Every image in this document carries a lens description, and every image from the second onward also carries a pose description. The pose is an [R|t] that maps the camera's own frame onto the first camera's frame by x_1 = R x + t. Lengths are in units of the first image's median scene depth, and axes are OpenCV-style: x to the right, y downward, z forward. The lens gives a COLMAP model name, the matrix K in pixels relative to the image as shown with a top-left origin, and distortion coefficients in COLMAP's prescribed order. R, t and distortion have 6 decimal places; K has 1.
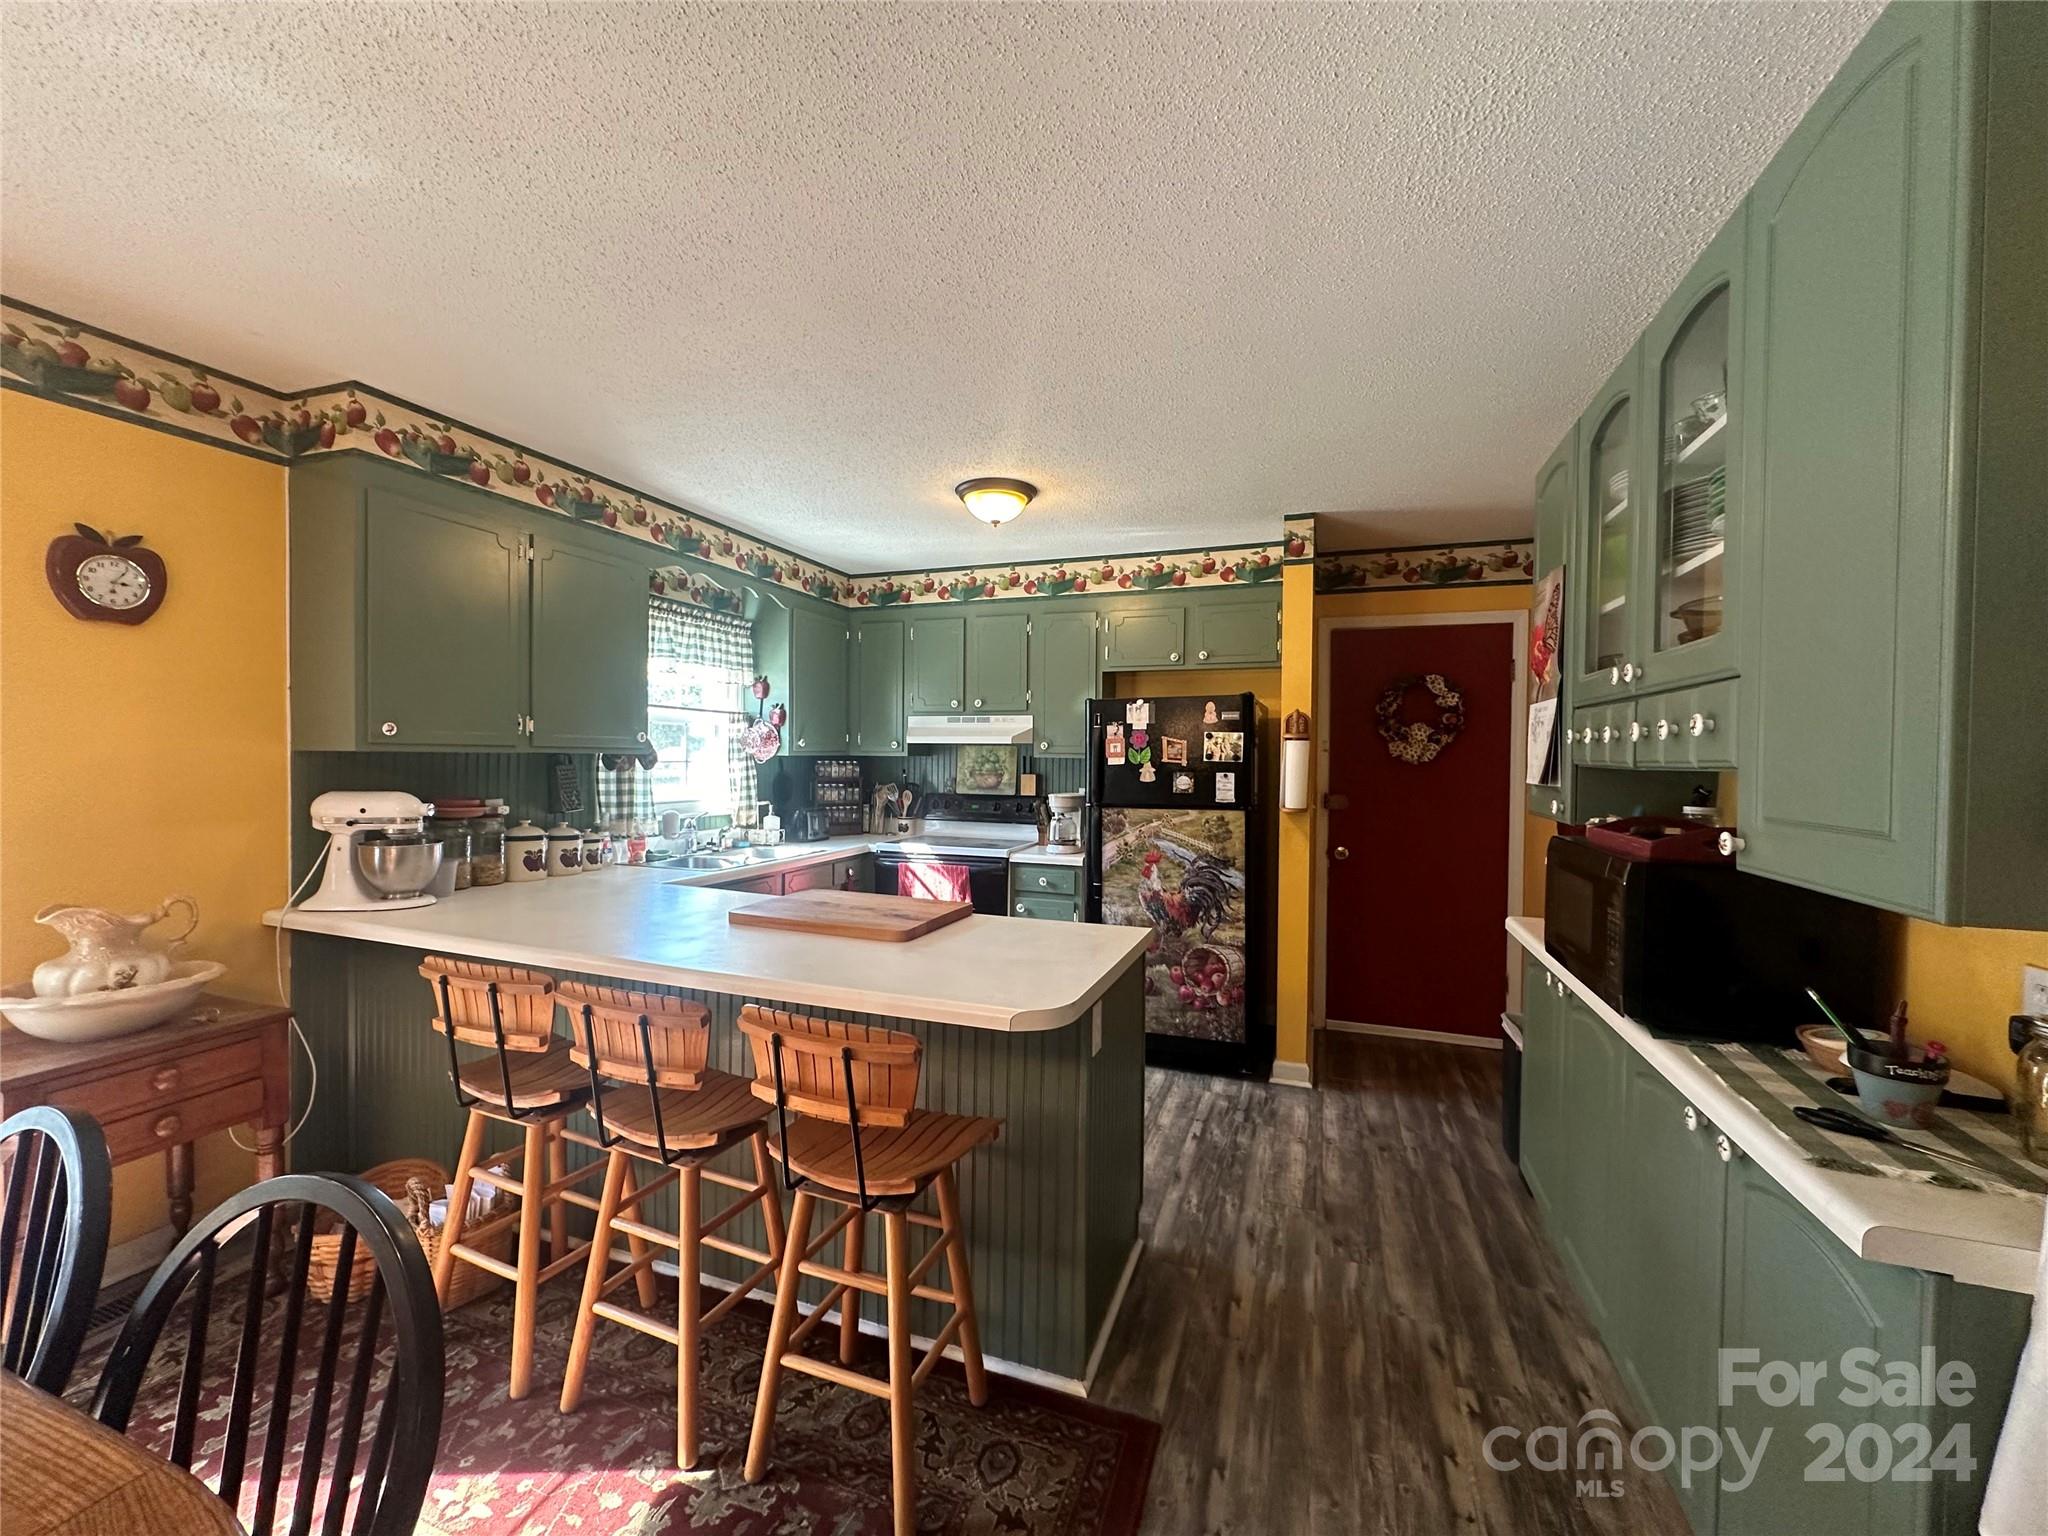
lens RADIAL K [[812.8, 0, 1024.2], [0, 812.8, 769.2], [0, 0, 1]] dist [-0.002529, 0.001070]
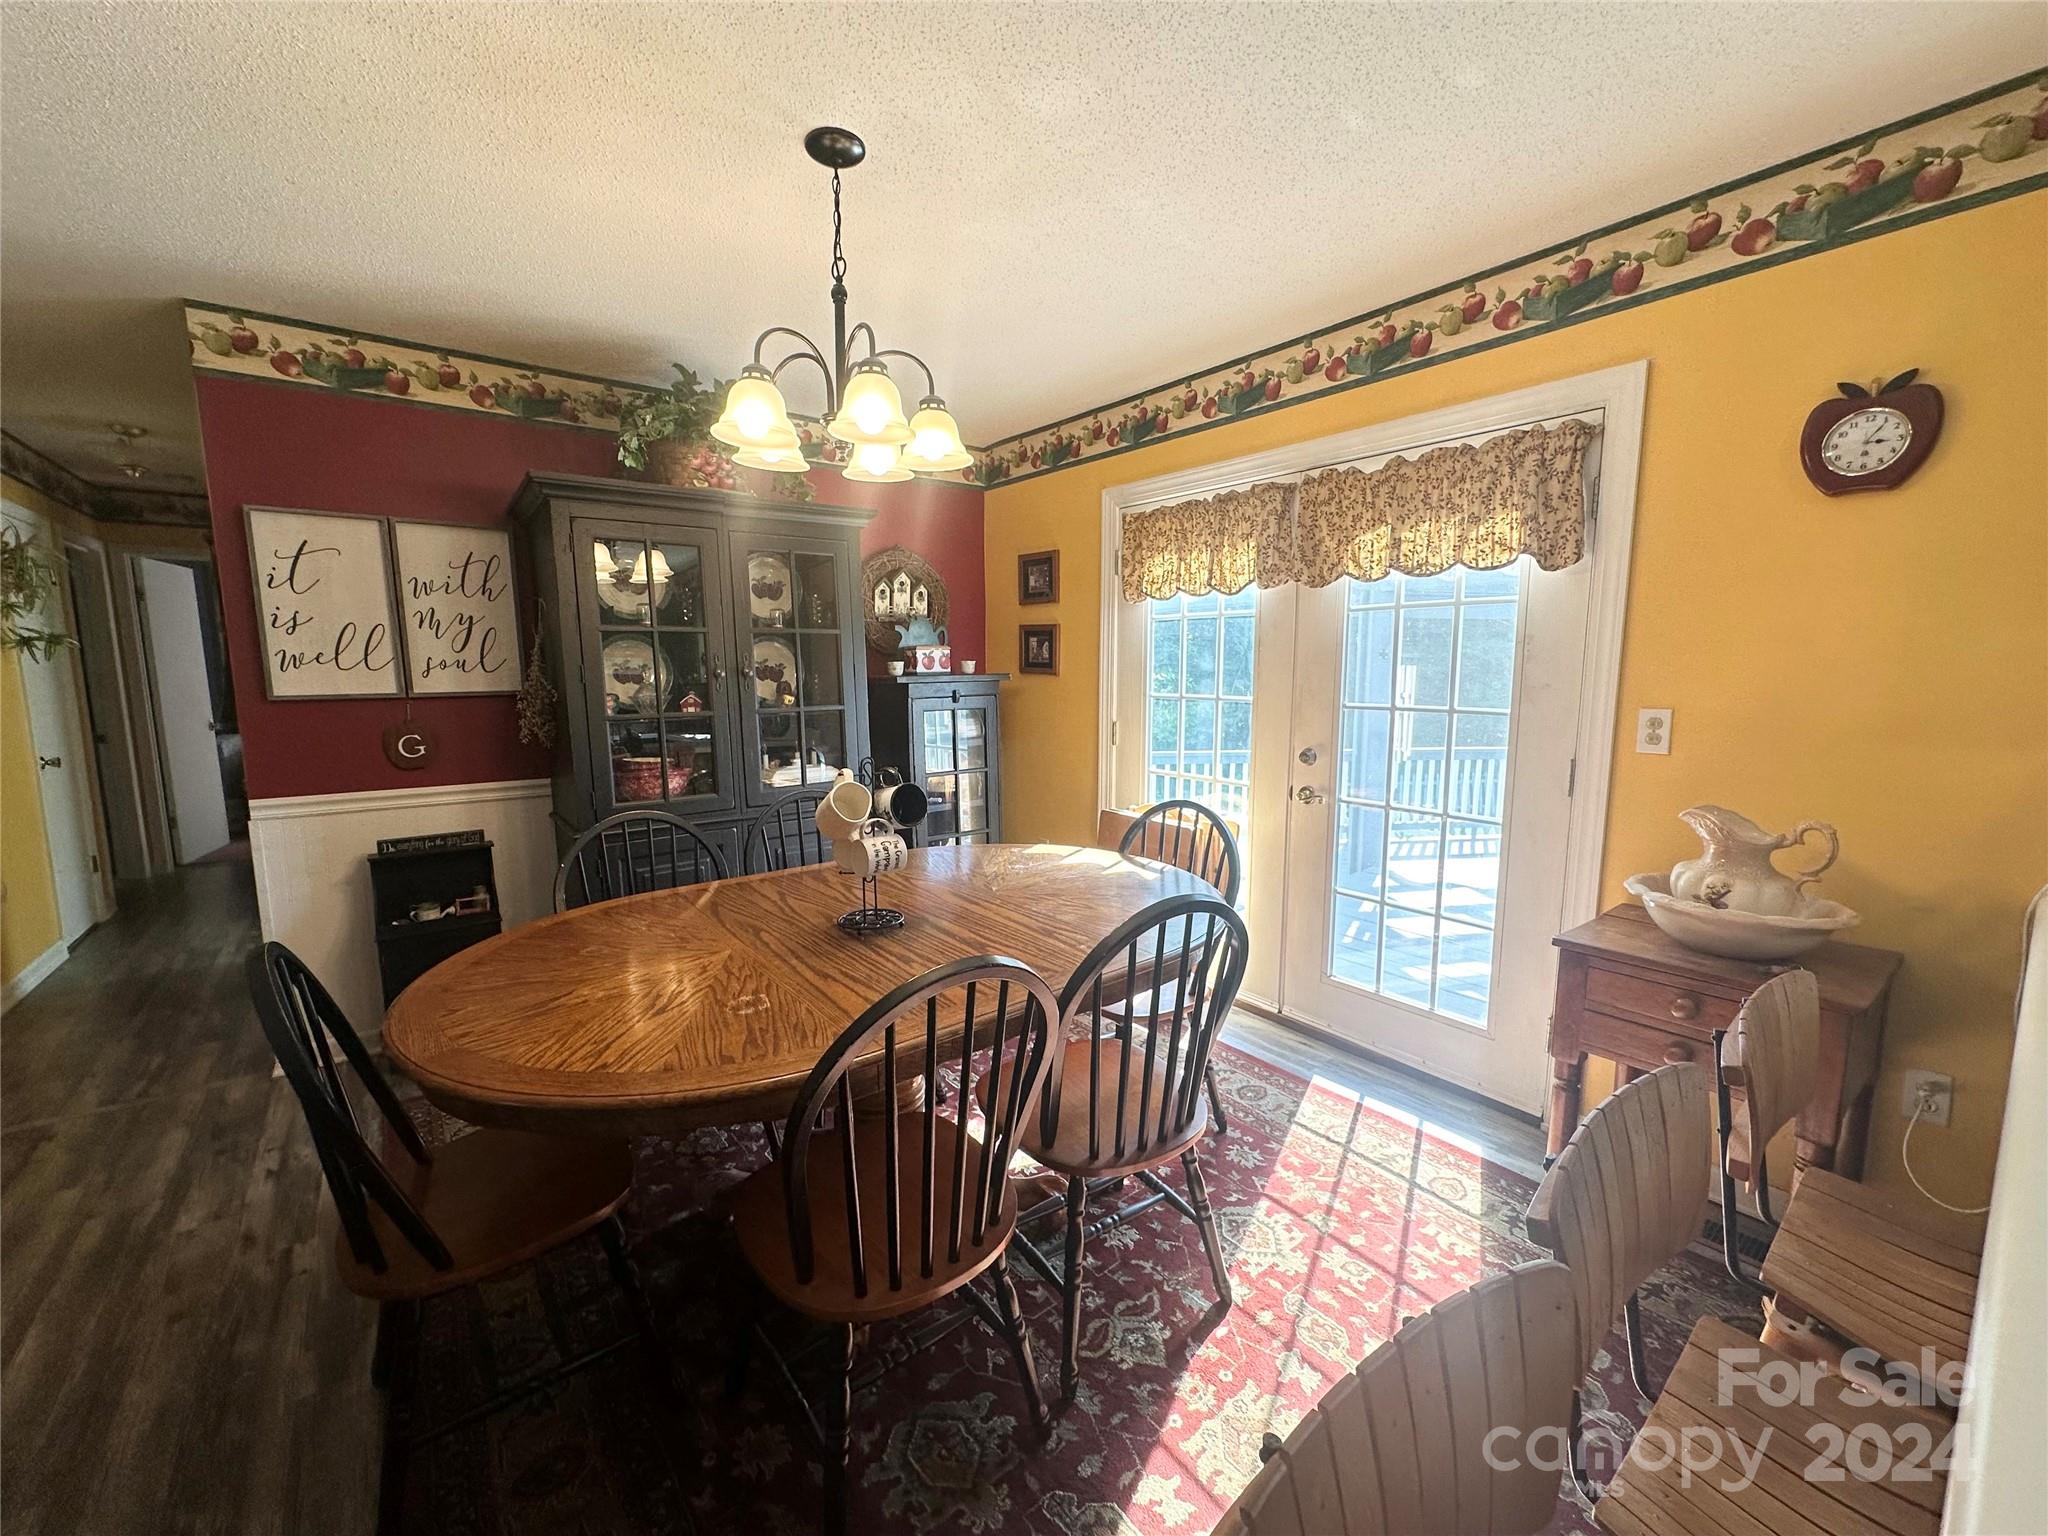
lens RADIAL K [[812.8, 0, 1025.9], [0, 812.8, 770.6], [0, 0, 1]] dist [-0.002529, 0.001070]
pose [[-0.523430, 0.100211, -0.846155, 0.039001], [-0.016726, 0.991660, 0.127790, 0.007056], [0.851905, 0.081042, -0.517388, 0.421776]]
